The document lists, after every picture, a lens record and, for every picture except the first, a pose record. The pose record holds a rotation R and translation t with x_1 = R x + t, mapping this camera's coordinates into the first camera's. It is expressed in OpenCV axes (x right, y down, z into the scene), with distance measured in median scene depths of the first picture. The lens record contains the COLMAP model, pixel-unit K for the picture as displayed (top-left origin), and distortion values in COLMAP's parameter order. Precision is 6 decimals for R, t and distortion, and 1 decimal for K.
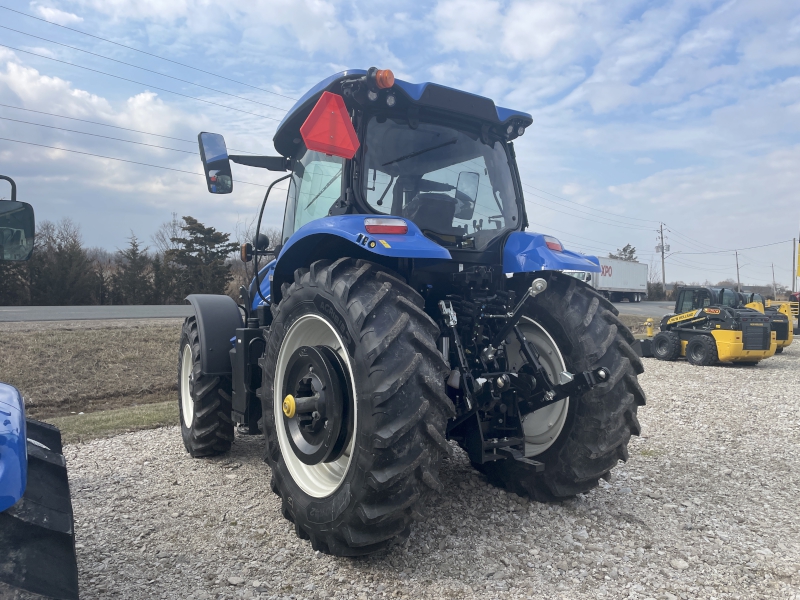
lens RADIAL K [[608.2, 0, 403.6], [0, 608.2, 305.0], [0, 0, 1]] dist [0.096585, -0.125088]
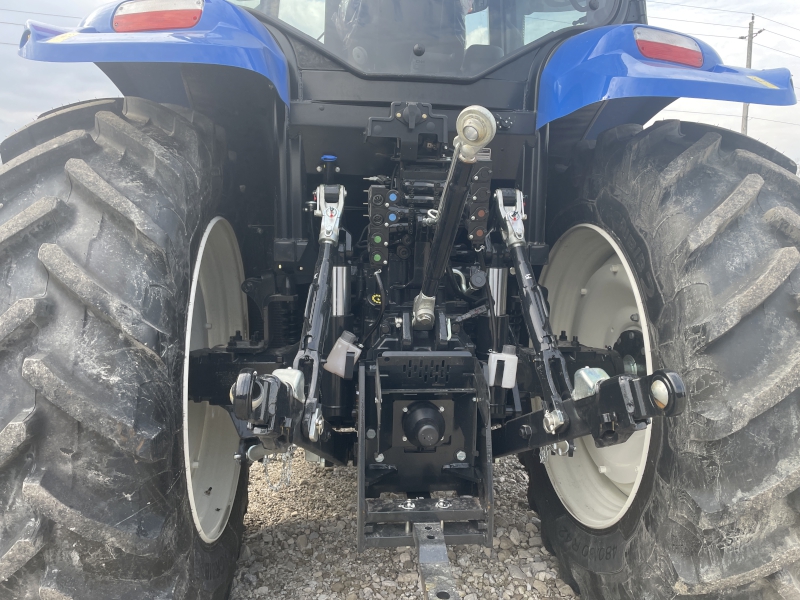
lens RADIAL K [[608.2, 0, 403.6], [0, 608.2, 305.0], [0, 0, 1]] dist [0.096585, -0.125088]
pose [[0.860102, 0.059852, -0.506598, 0.338393], [0.002311, 0.992626, 0.121197, 0.022069], [0.510116, -0.105413, 0.853621, 0.588983]]
